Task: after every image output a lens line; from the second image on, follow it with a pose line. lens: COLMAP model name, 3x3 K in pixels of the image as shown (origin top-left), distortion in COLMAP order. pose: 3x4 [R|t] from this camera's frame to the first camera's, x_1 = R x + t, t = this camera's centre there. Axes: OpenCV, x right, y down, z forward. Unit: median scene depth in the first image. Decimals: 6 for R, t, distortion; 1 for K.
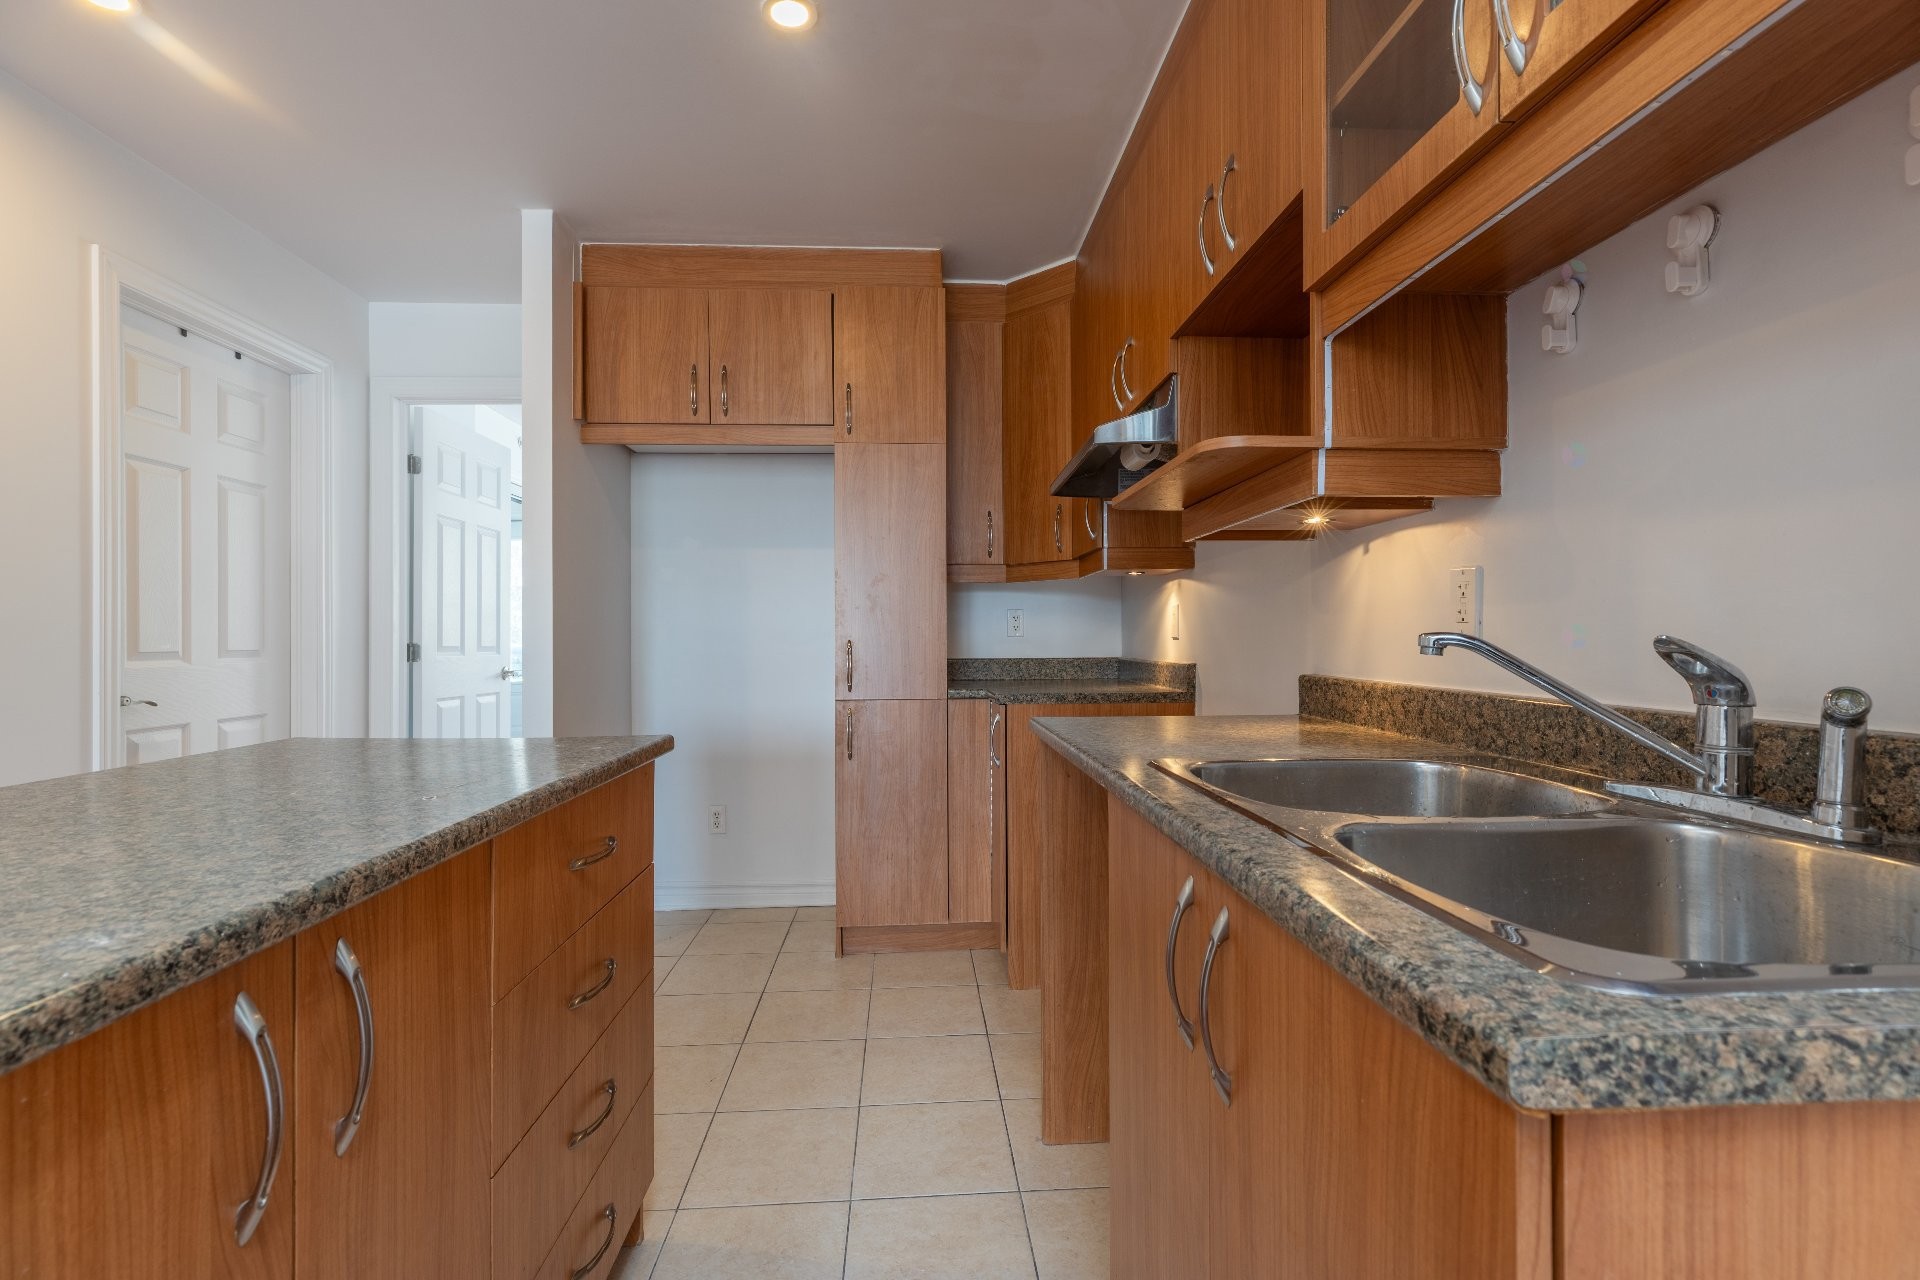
lens RADIAL K [[862.8, 0, 955.7], [0, 862.8, 628.6], [0, 0, 1]] dist [0.001749, 0.000447]
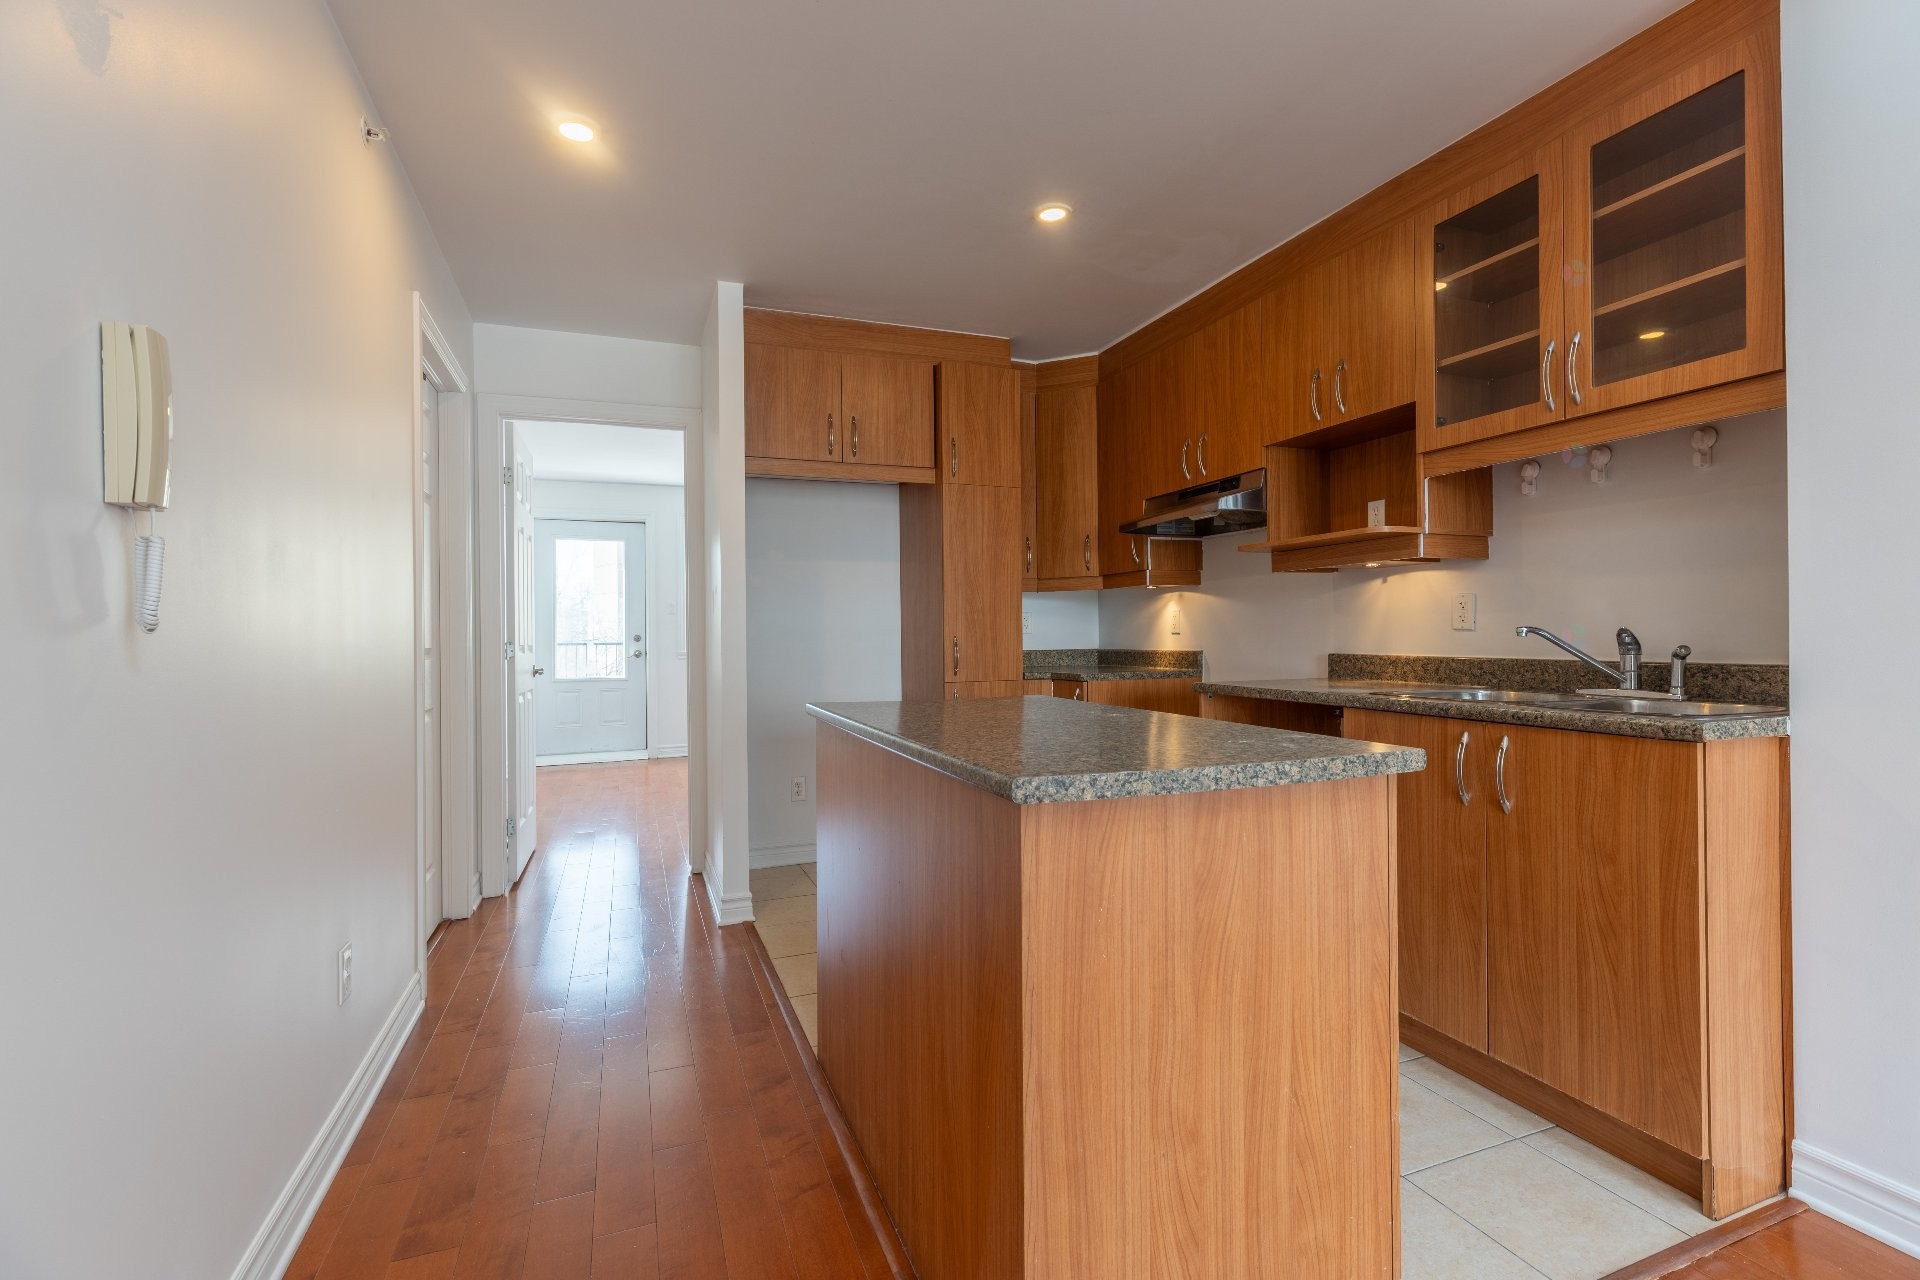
lens RADIAL K [[861.5, 0, 958.9], [0, 861.5, 632.7], [0, 0, 1]] dist [-0.001850, -0.000376]
pose [[0.950736, -0.005020, 0.309962, -0.935742], [0.003247, 0.999975, 0.006236, 0.000523], [-0.309985, -0.004922, 0.950729, -0.420730]]
